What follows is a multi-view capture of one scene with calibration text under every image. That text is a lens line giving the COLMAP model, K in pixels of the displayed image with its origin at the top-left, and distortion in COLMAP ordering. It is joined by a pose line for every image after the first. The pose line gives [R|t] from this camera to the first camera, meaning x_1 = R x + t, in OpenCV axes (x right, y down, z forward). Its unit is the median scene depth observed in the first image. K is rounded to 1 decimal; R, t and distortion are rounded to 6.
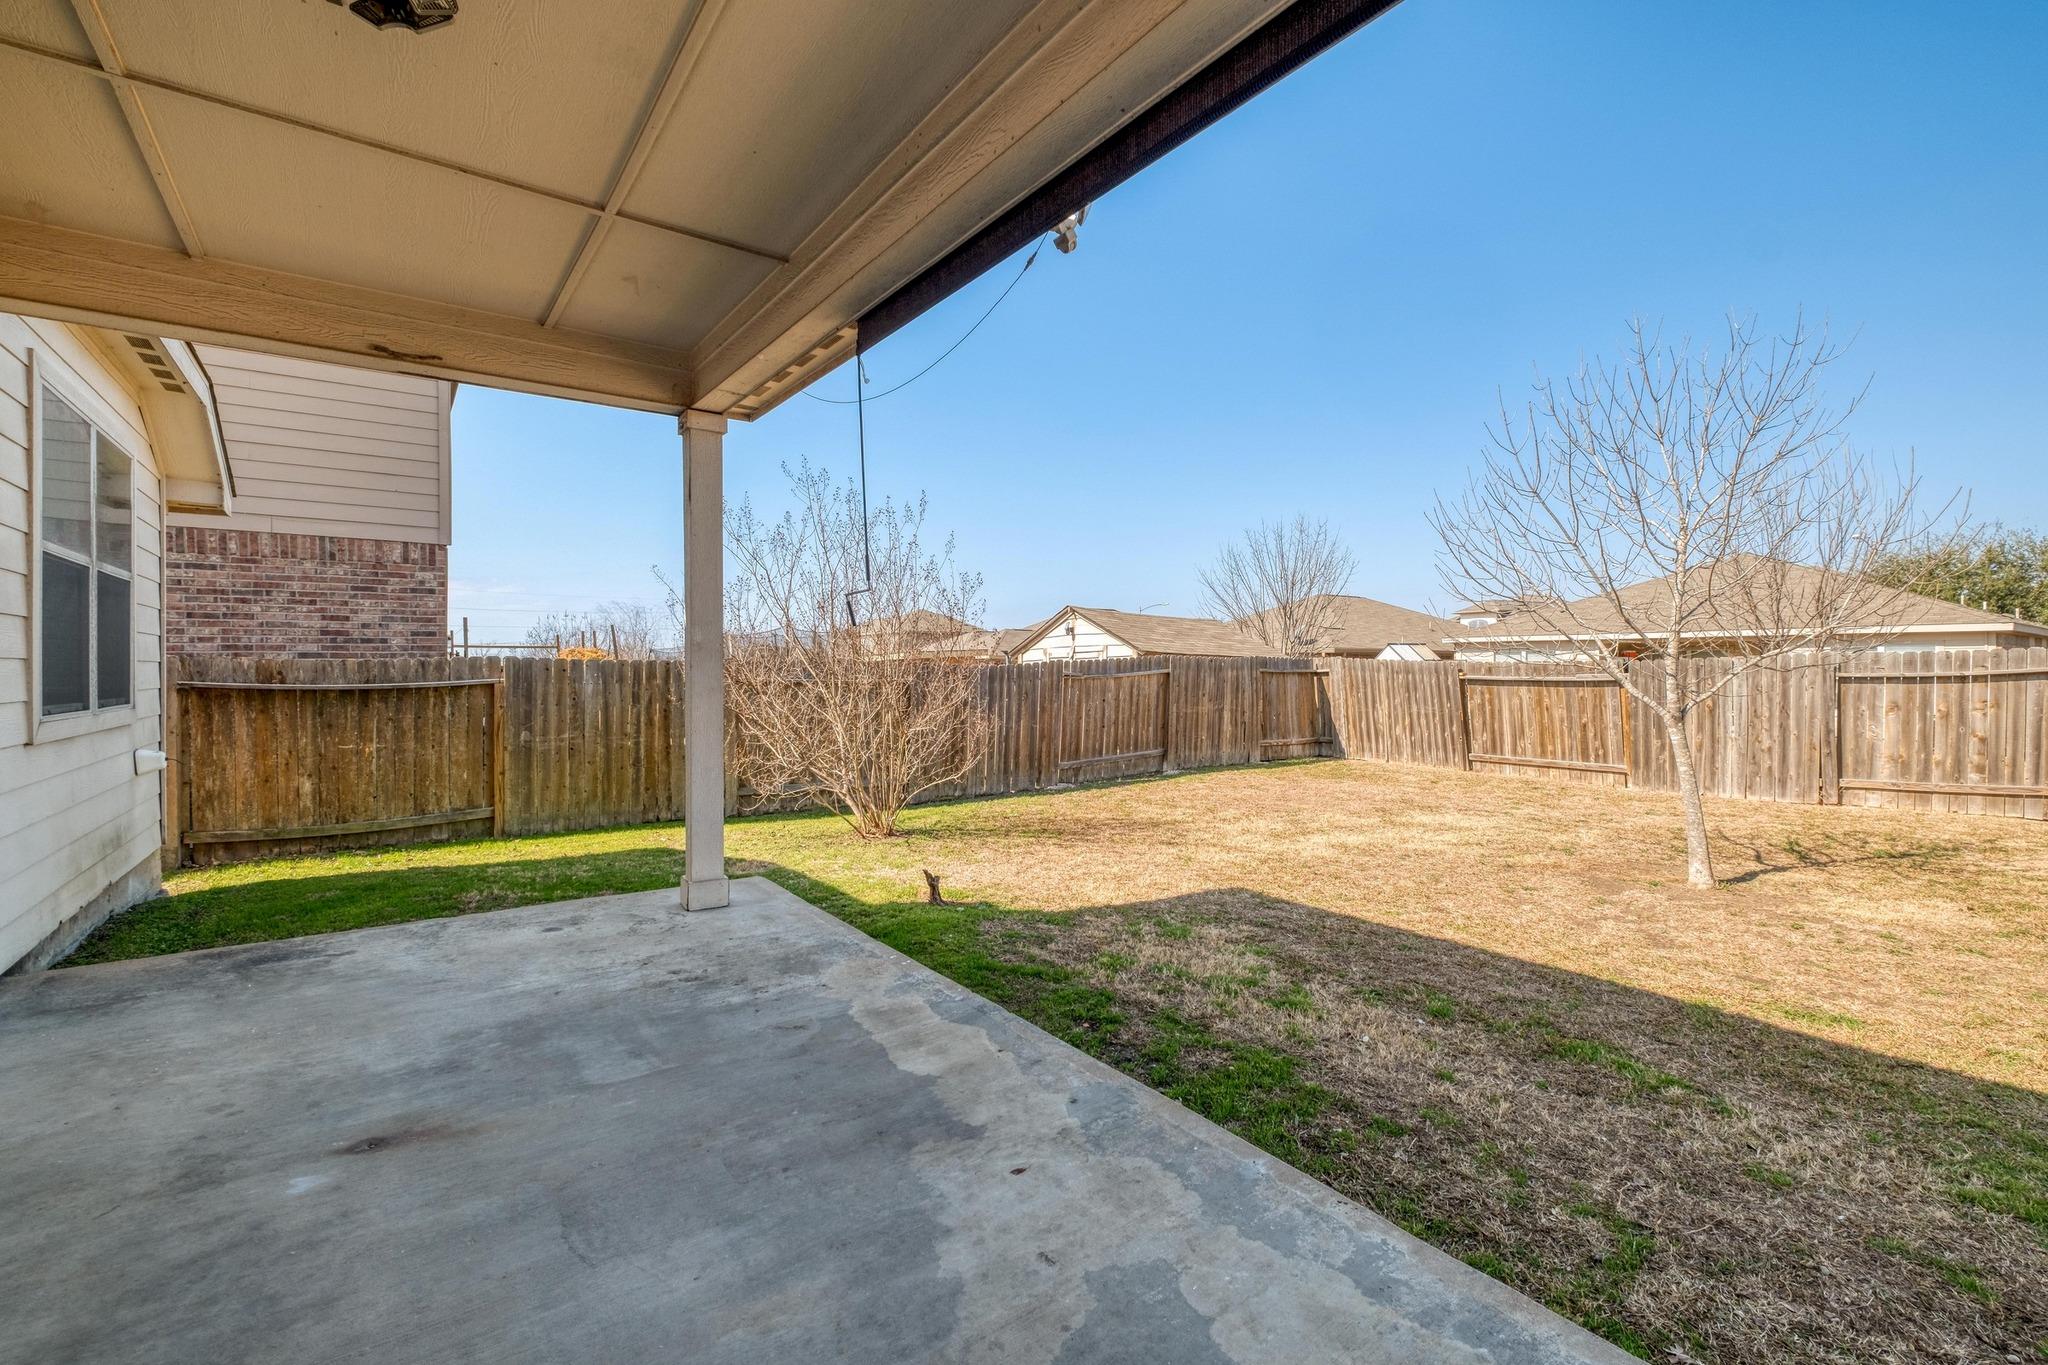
lens RADIAL K [[878.9, 0, 1027.9], [0, 878.9, 674.4], [0, 0, 1]] dist [0.005269, -0.003892]
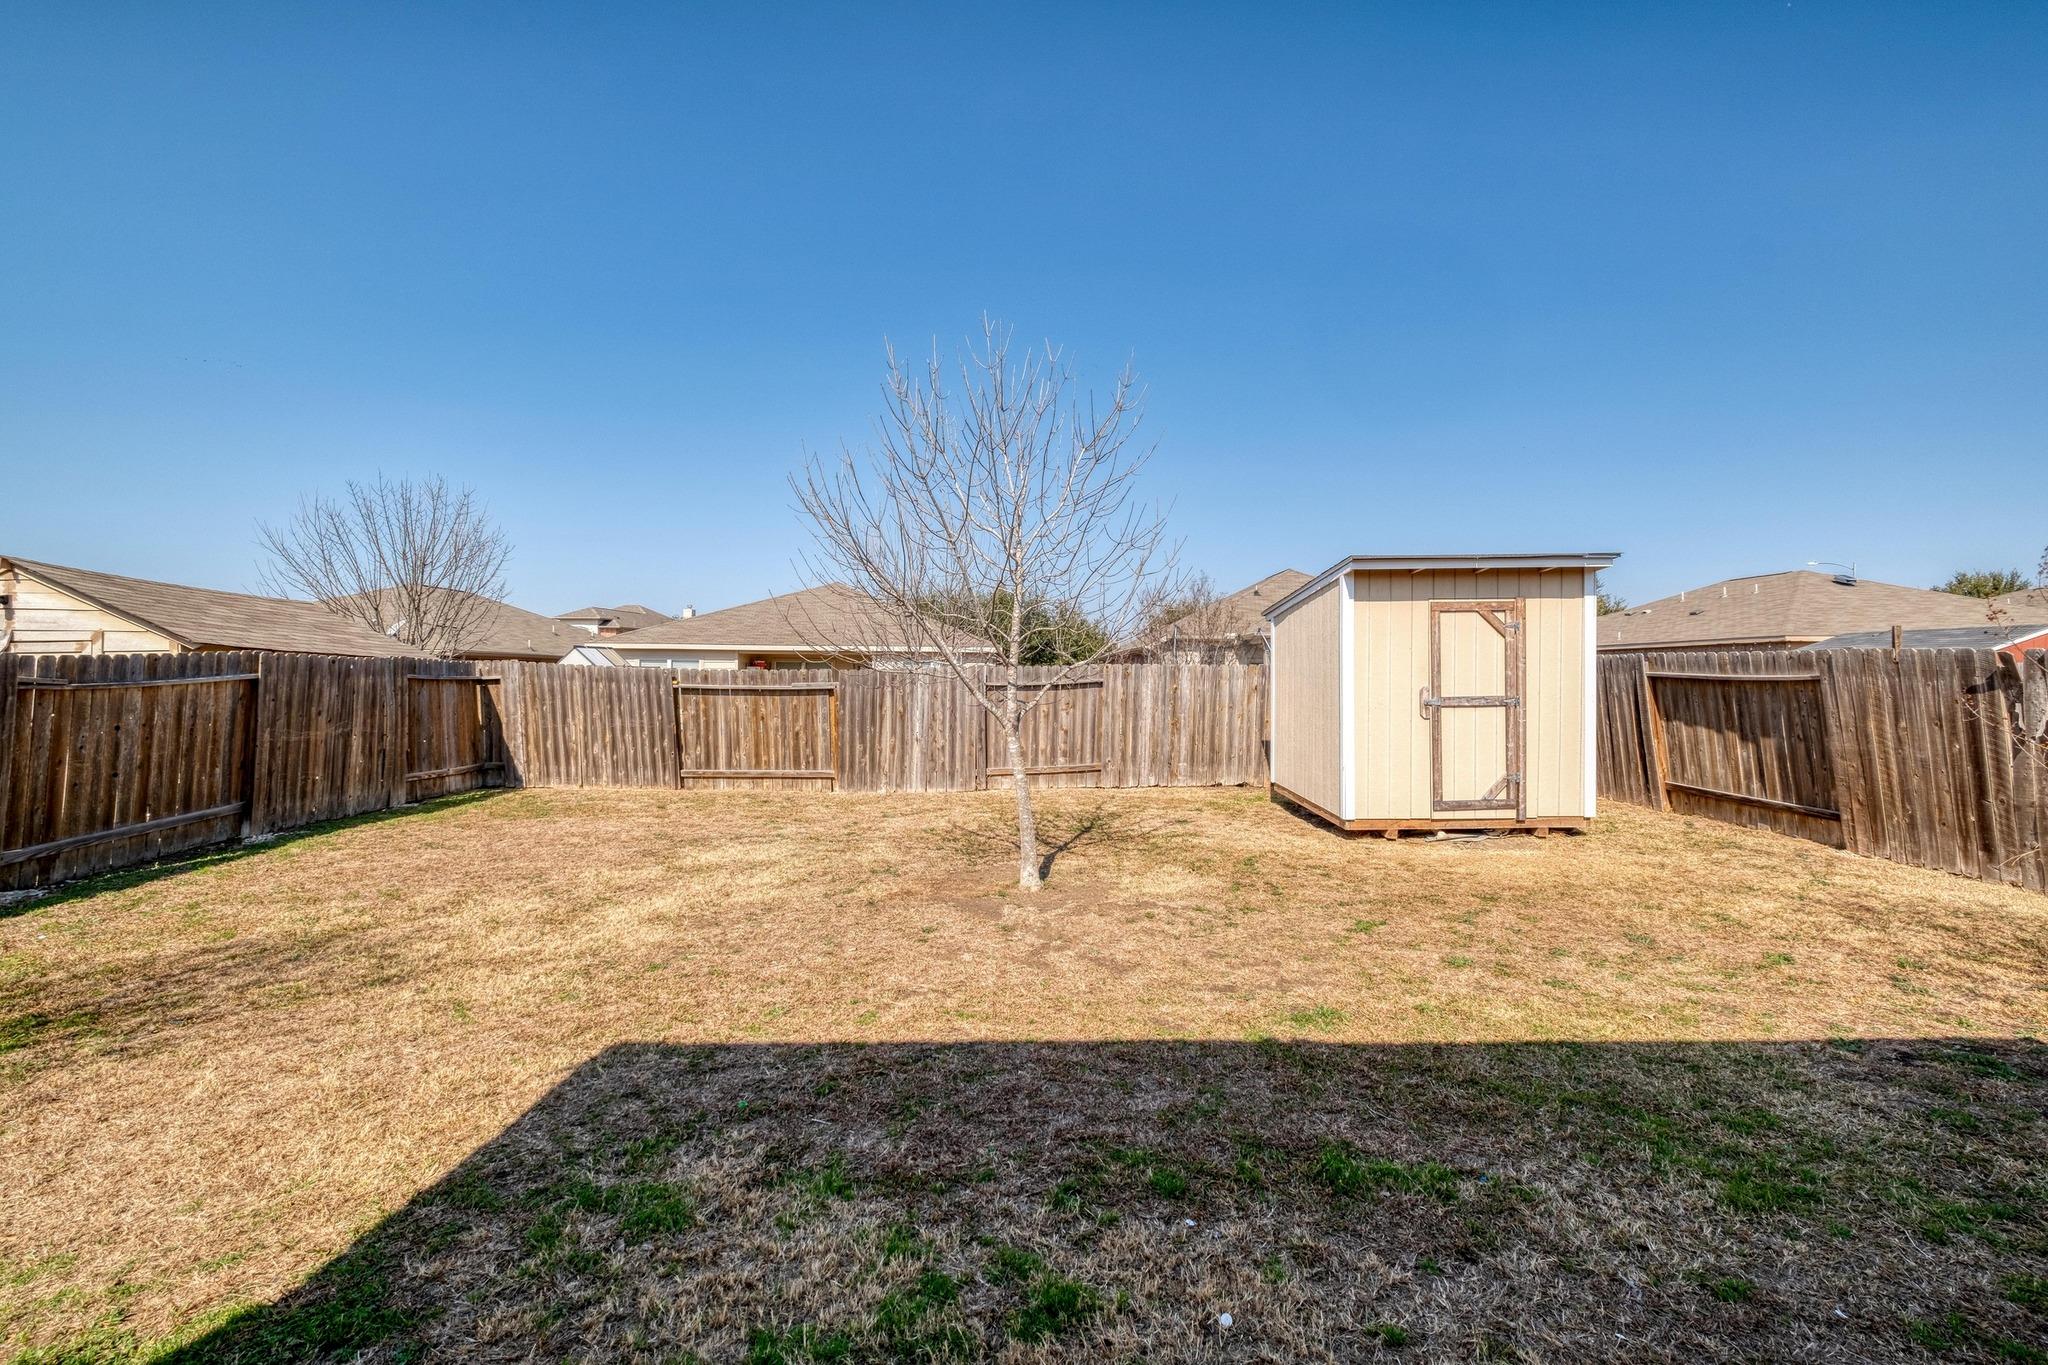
lens RADIAL K [[878.9, 0, 1027.9], [0, 878.9, 674.4], [0, 0, 1]] dist [0.005269, -0.003892]
pose [[0.570444, 0.009538, 0.821281, -0.041841], [-0.002189, 0.999947, -0.010093, -0.000340], [-0.821333, 0.003959, 0.570435, 0.195289]]
